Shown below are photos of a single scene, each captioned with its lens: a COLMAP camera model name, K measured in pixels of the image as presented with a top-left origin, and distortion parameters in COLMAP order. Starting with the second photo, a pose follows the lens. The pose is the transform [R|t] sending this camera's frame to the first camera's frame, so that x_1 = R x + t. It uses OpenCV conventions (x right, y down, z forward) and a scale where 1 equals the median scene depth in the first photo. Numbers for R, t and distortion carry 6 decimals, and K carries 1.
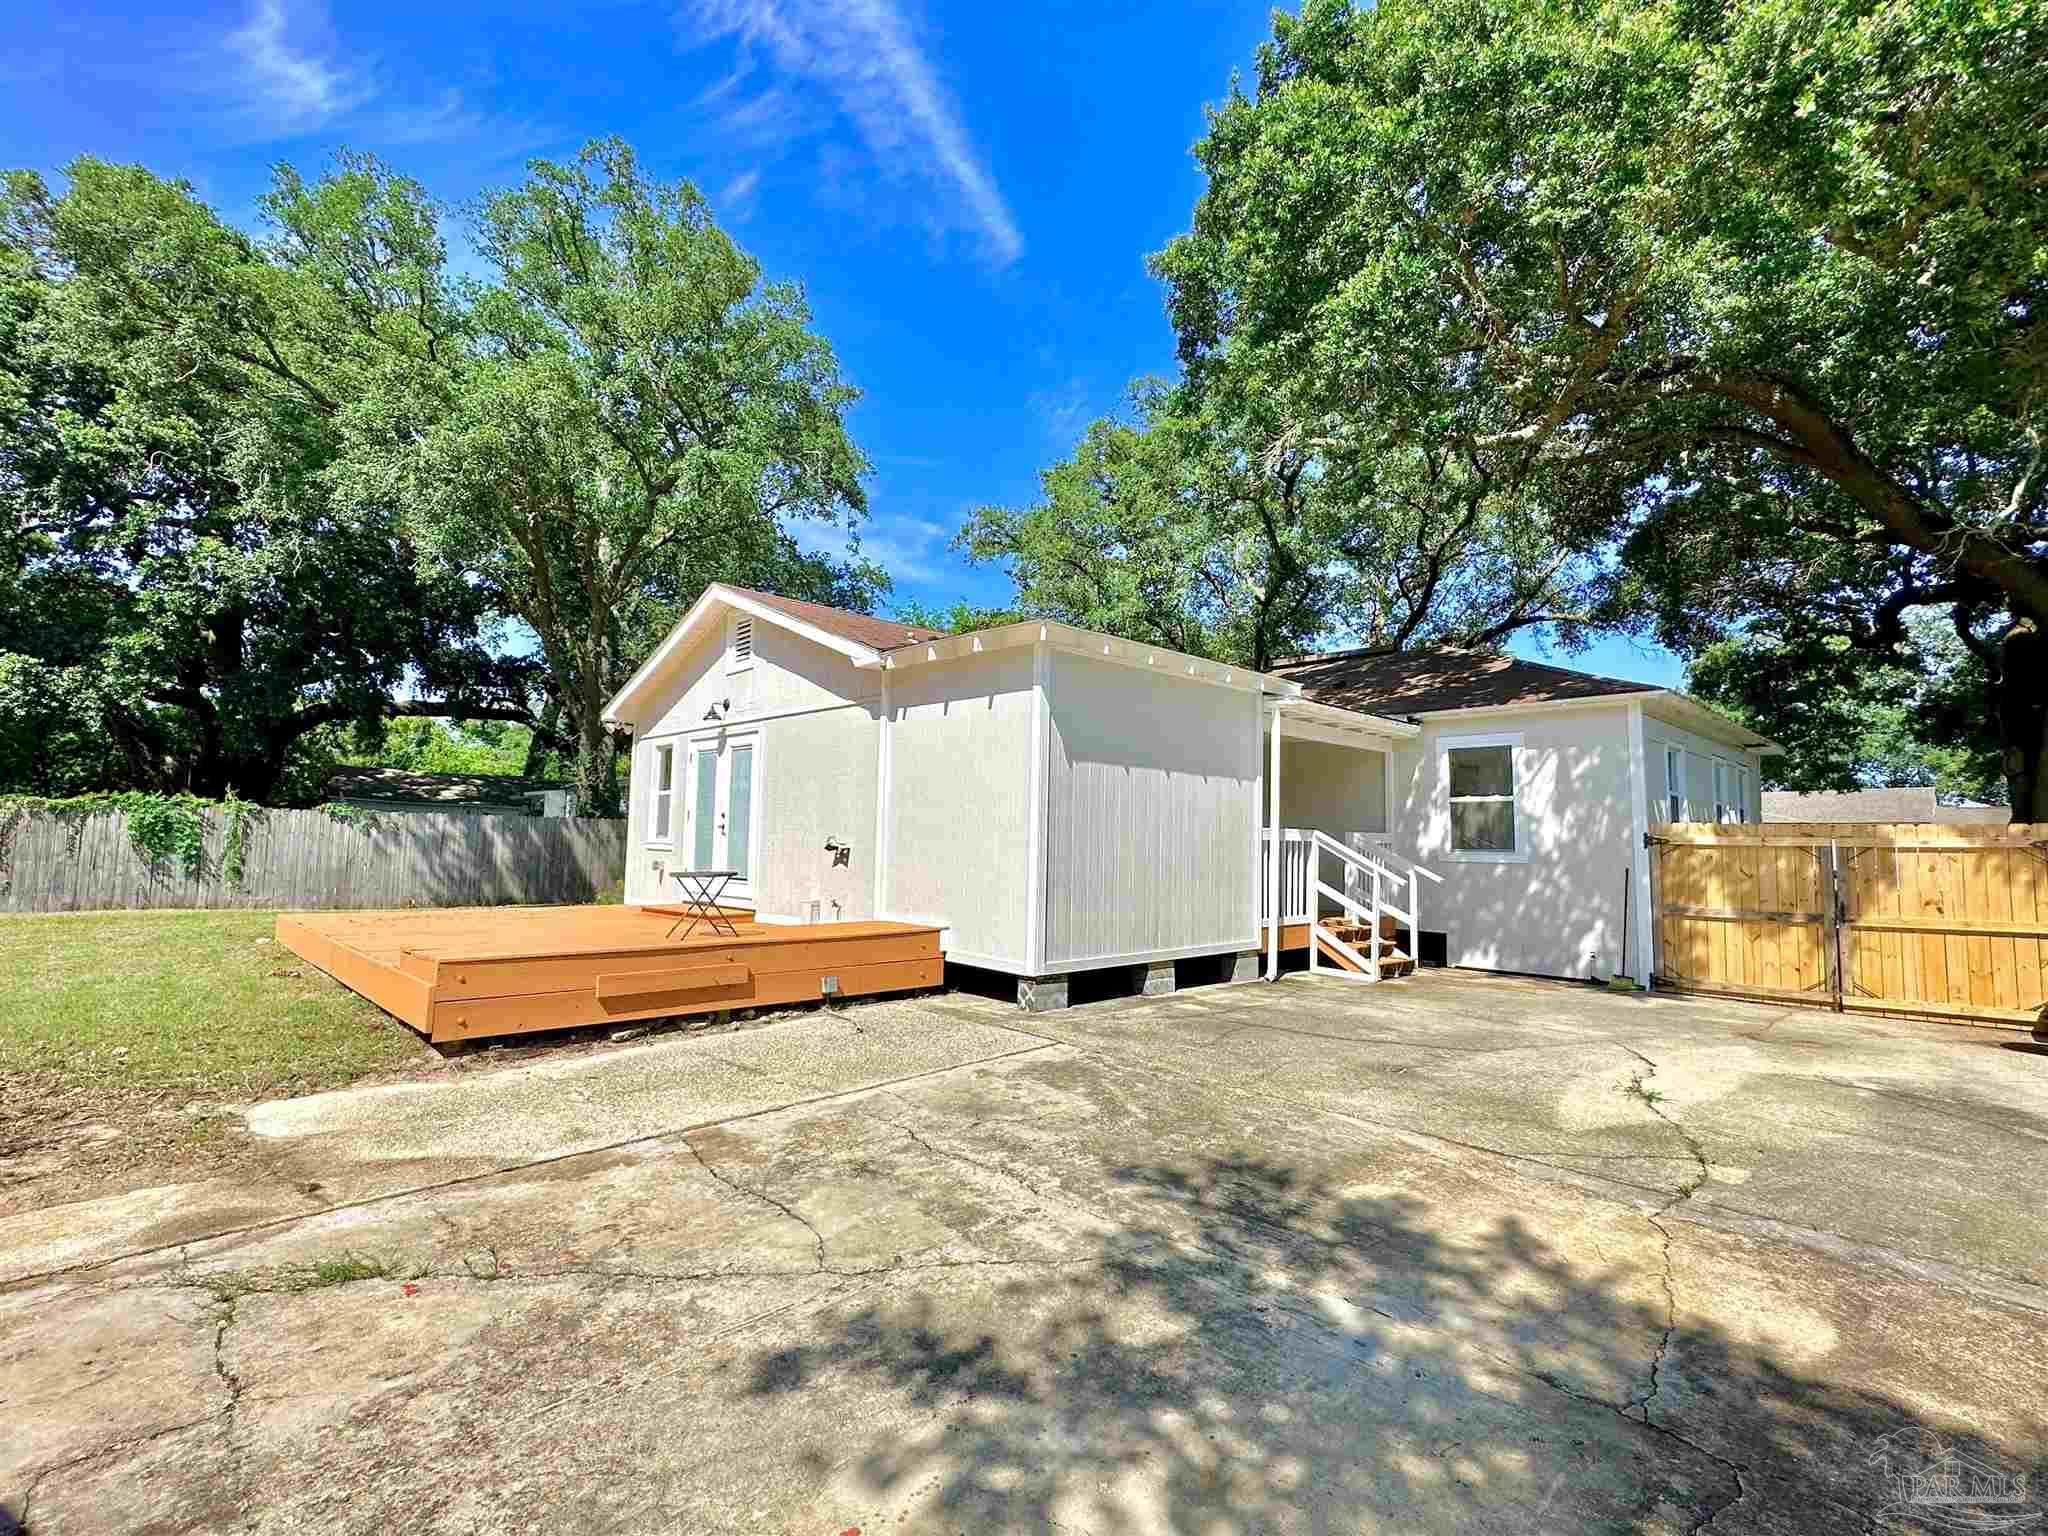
lens RADIAL K [[953.8, 0, 1024.5], [0, 953.8, 767.3], [0, 0, 1]] dist [-0.000559, 0.000005]
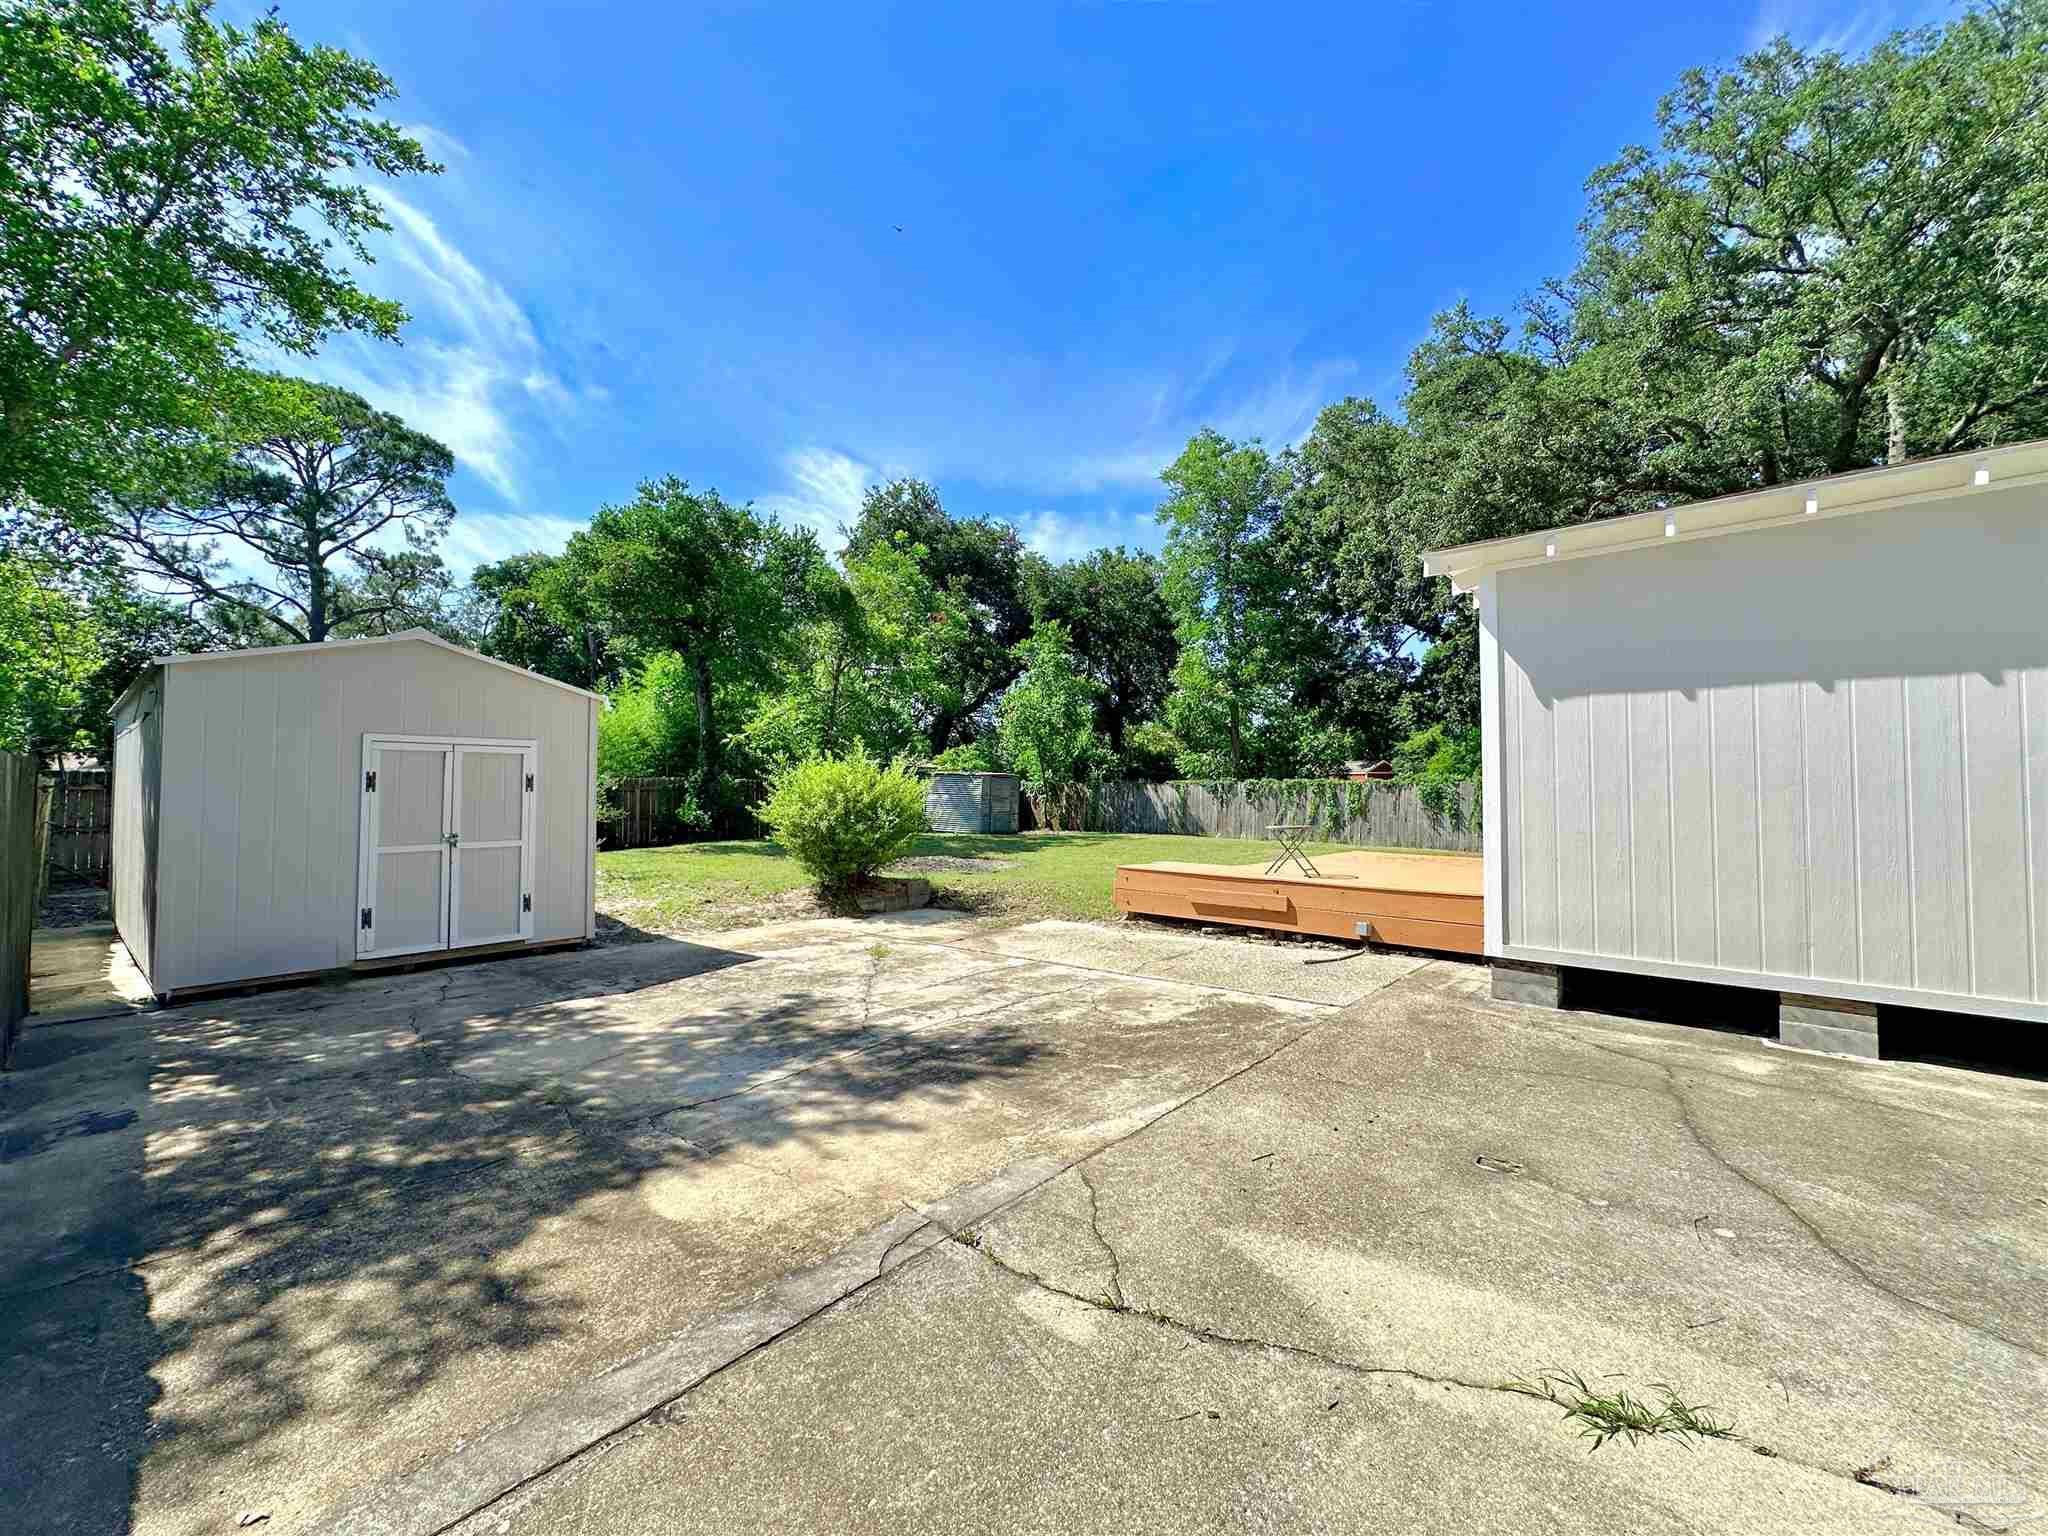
lens RADIAL K [[815.6, 0, 1024.7], [0, 815.6, 763.7], [0, 0, 1]] dist [-0.004038, 0.000426]
pose [[0.054541, -0.052246, -0.997144, 0.879467], [0.077789, 0.995817, -0.047922, 0.056819], [0.995477, -0.074953, 0.058377, 0.657880]]
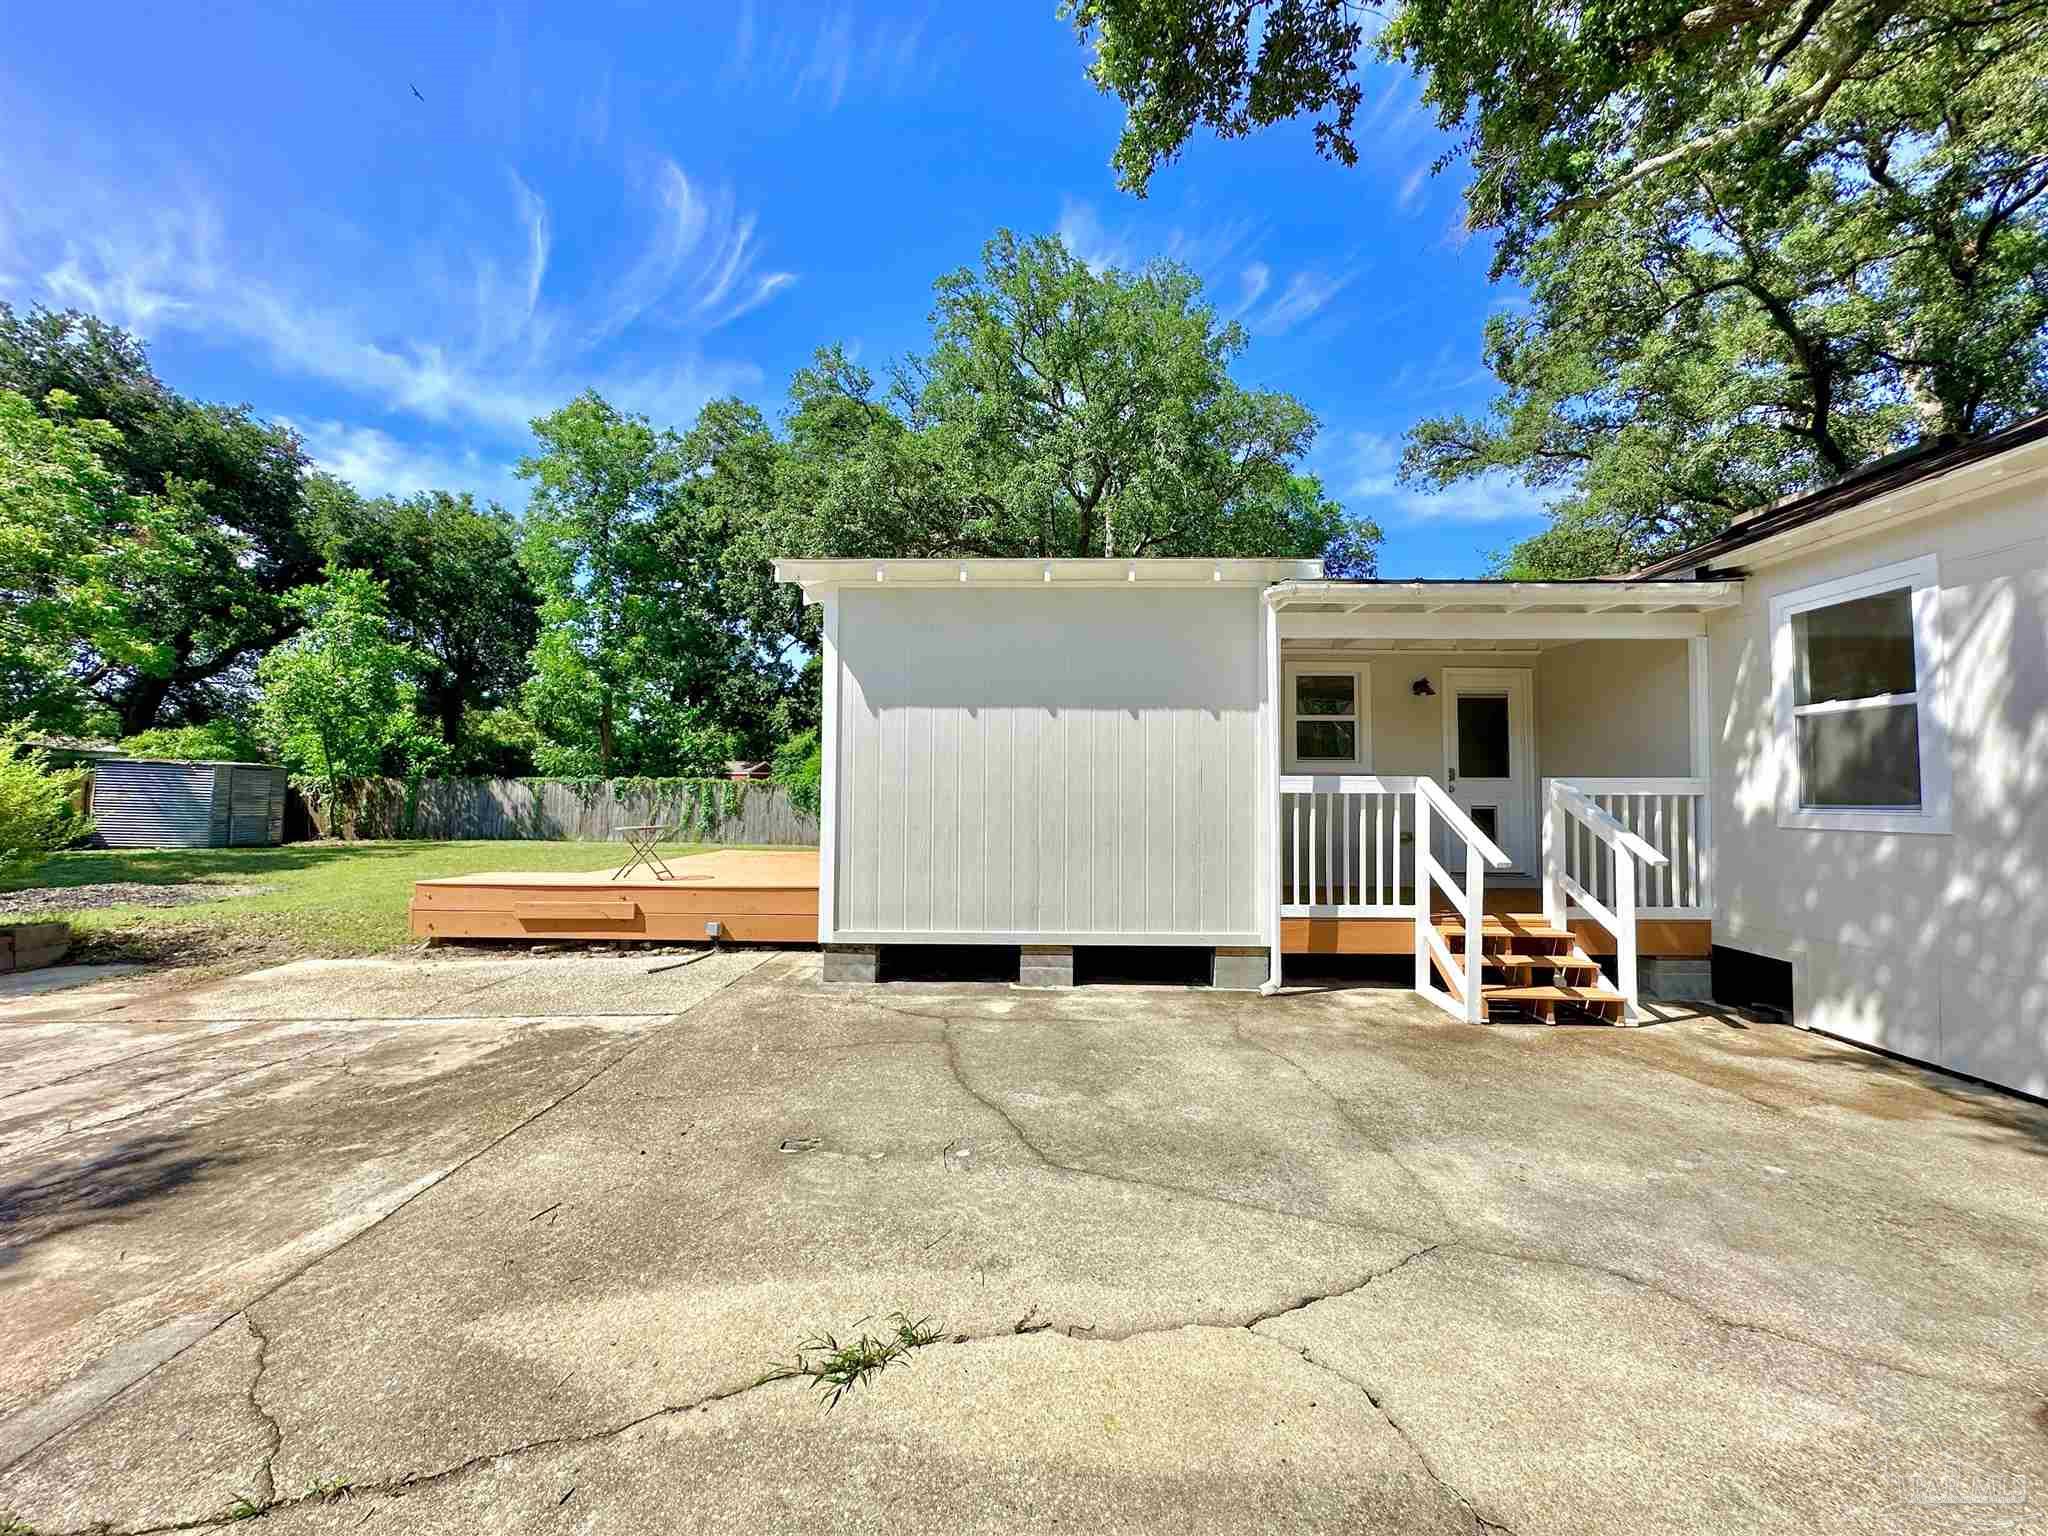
lens RADIAL K [[815.6, 0, 1024.7], [0, 815.6, 763.7], [0, 0, 1]] dist [-0.004038, 0.000426]
pose [[0.699032, -0.040540, -0.713941, 0.869549], [0.063211, 0.997987, 0.005222, 0.062385], [0.712291, -0.048779, 0.700187, 0.707252]]
